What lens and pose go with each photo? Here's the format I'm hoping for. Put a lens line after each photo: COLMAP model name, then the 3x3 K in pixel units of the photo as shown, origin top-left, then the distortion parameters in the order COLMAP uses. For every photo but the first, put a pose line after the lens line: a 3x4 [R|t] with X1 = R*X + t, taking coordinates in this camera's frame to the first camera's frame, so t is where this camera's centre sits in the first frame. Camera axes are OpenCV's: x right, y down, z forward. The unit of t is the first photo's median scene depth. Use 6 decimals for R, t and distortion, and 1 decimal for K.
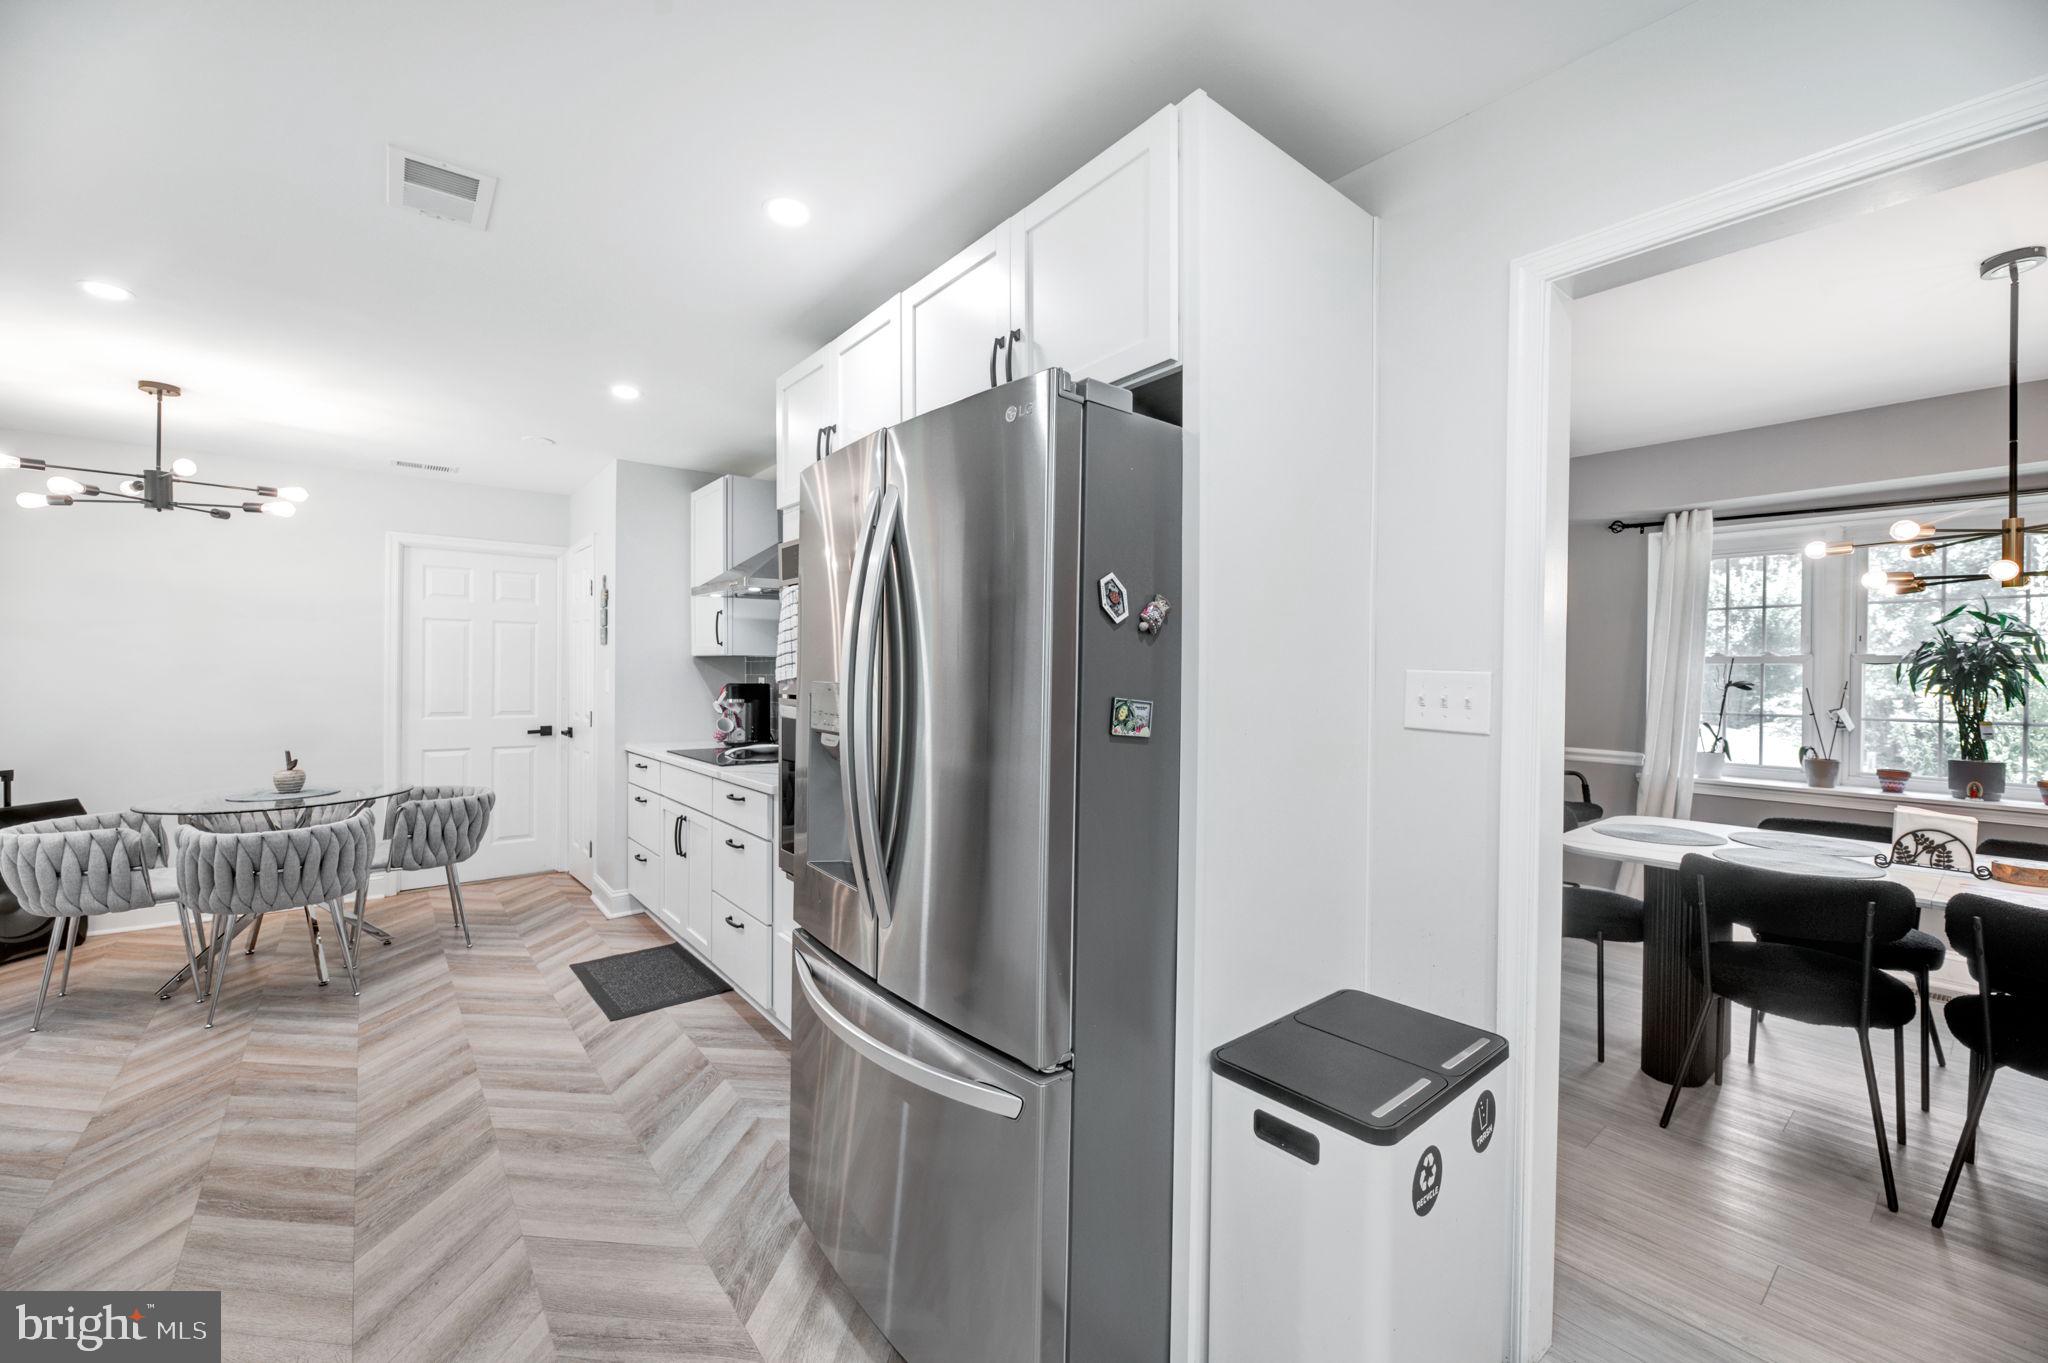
lens RADIAL K [[825.0, 0, 1027.5], [0, 825.0, 676.1], [0, 0, 1]] dist [-0.002880, -0.001736]
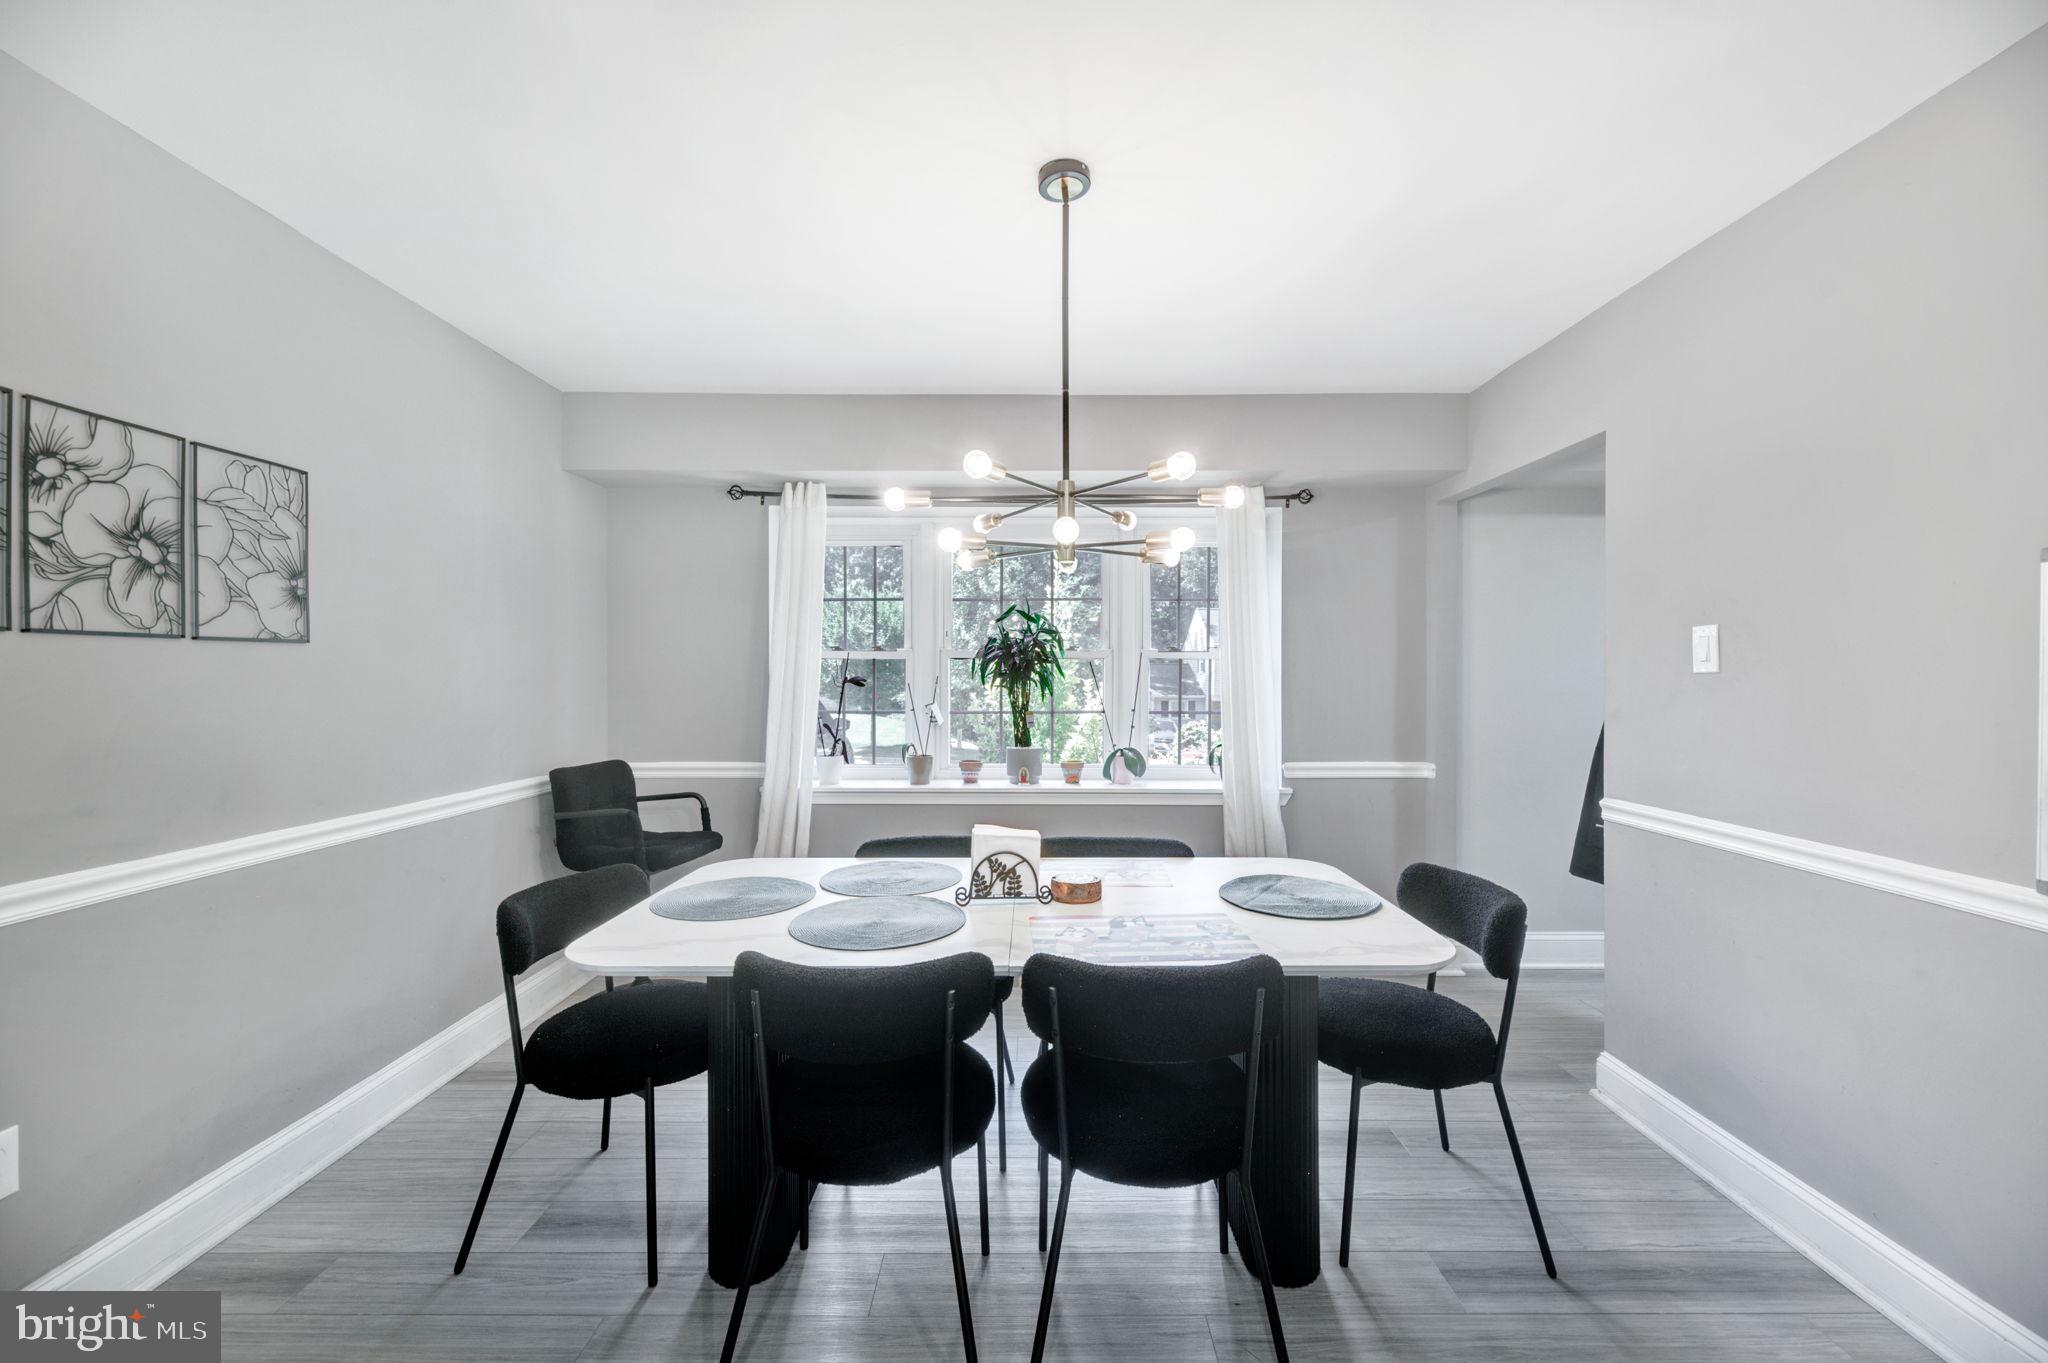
lens RADIAL K [[825.0, 0, 1027.0], [0, 825.0, 678.1], [0, 0, 1]] dist [-0.002880, -0.001736]
pose [[0.636594, -0.011632, 0.771111, 0.313442], [0.010692, 0.999923, 0.006257, 0.004473], [-0.771125, 0.004262, 0.636670, 0.296020]]
